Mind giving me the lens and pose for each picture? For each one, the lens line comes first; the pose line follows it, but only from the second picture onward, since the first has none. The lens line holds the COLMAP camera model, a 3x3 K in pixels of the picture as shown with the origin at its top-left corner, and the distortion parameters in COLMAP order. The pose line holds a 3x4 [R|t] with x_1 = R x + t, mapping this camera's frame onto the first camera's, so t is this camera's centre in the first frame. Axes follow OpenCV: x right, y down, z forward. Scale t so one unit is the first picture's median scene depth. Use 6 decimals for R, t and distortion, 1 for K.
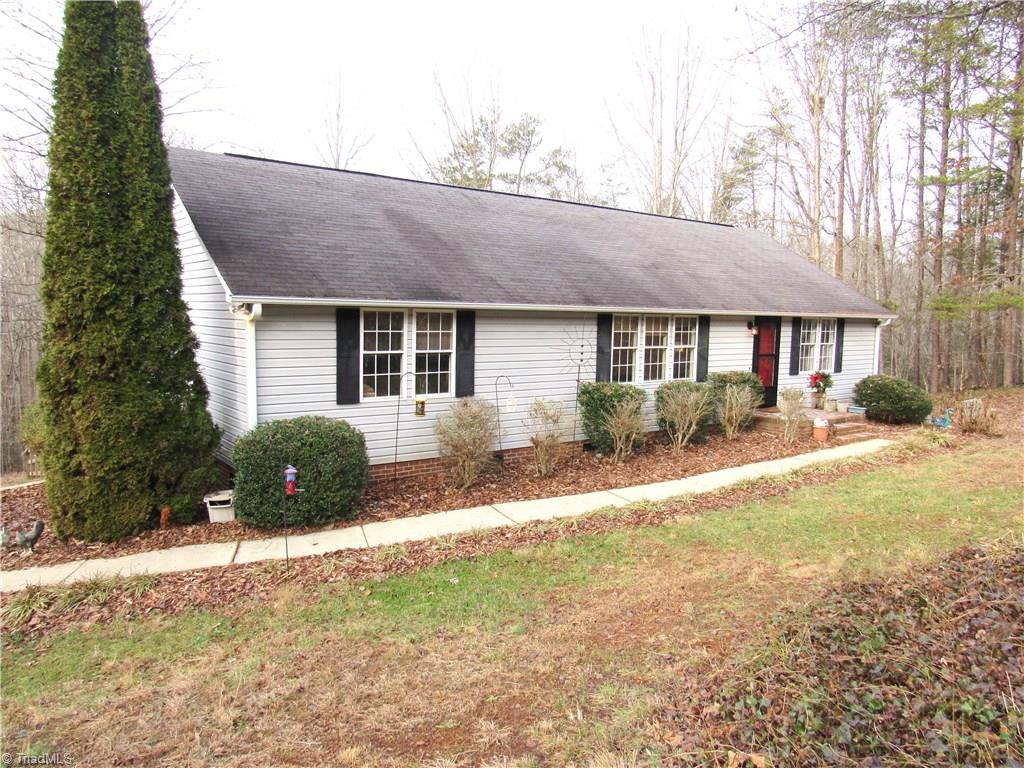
lens RADIAL K [[735.6, 0, 512.0], [0, 735.6, 384.0], [0, 0, 1]] dist [-0.022872, 0.004359]
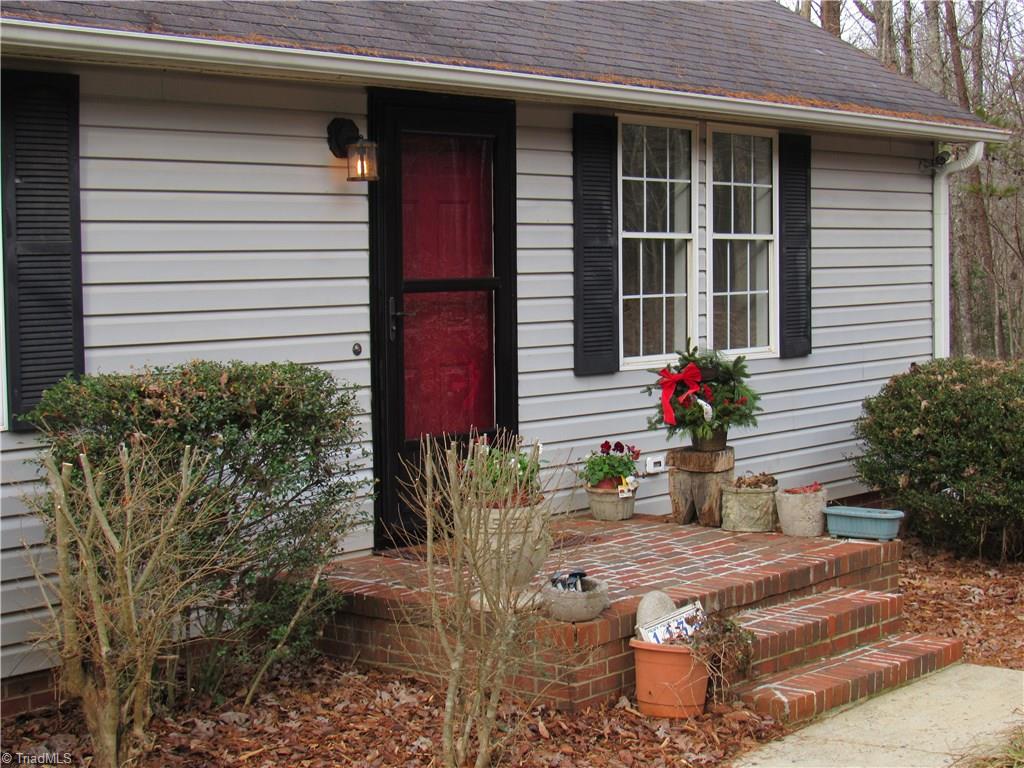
lens RADIAL K [[1824.5, 0, 512.0], [0, 1824.5, 384.0], [0, 0, 1]] dist [-0.055424, -0.135914]
pose [[0.974869, -0.044771, 0.218233, 0.354687], [0.050433, 0.998518, -0.020443, 0.000733], [-0.216995, 0.030936, 0.975682, 0.692910]]
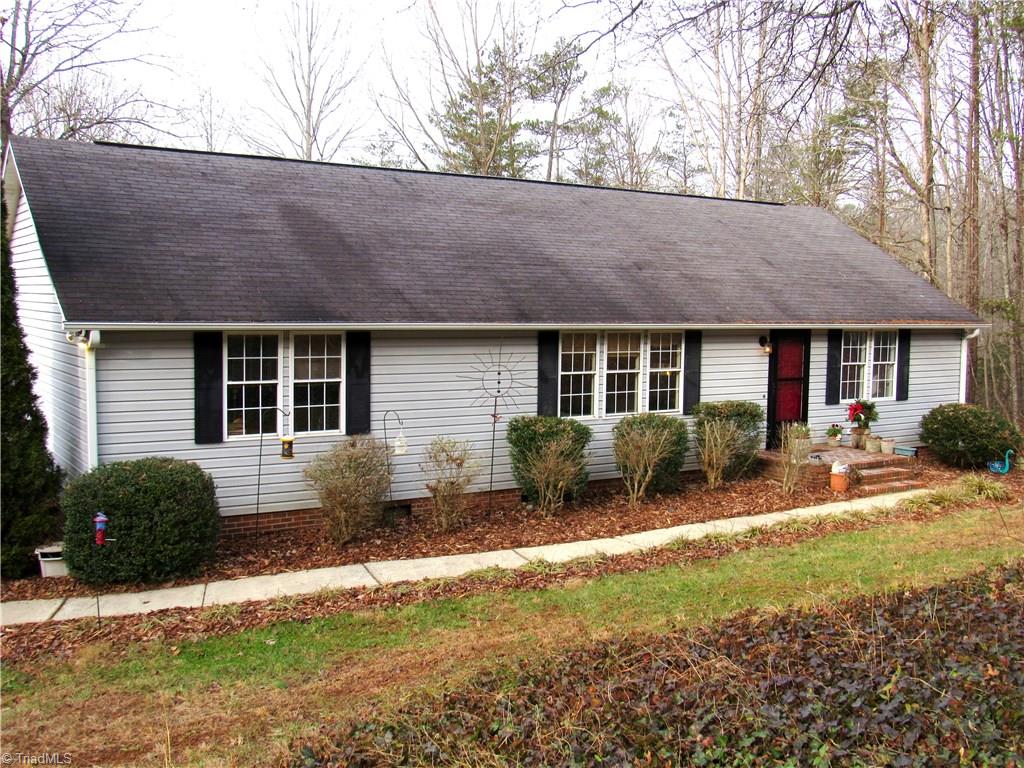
lens RADIAL K [[1050.6, 0, 512.0], [0, 1050.6, 384.0], [0, 0, 1]] dist [-0.053145, 0.032970]
pose [[0.997389, 0.002068, -0.072186, 0.192140], [-0.003436, 0.999817, -0.018829, -0.017800], [0.072134, 0.019028, 0.997213, -0.170250]]
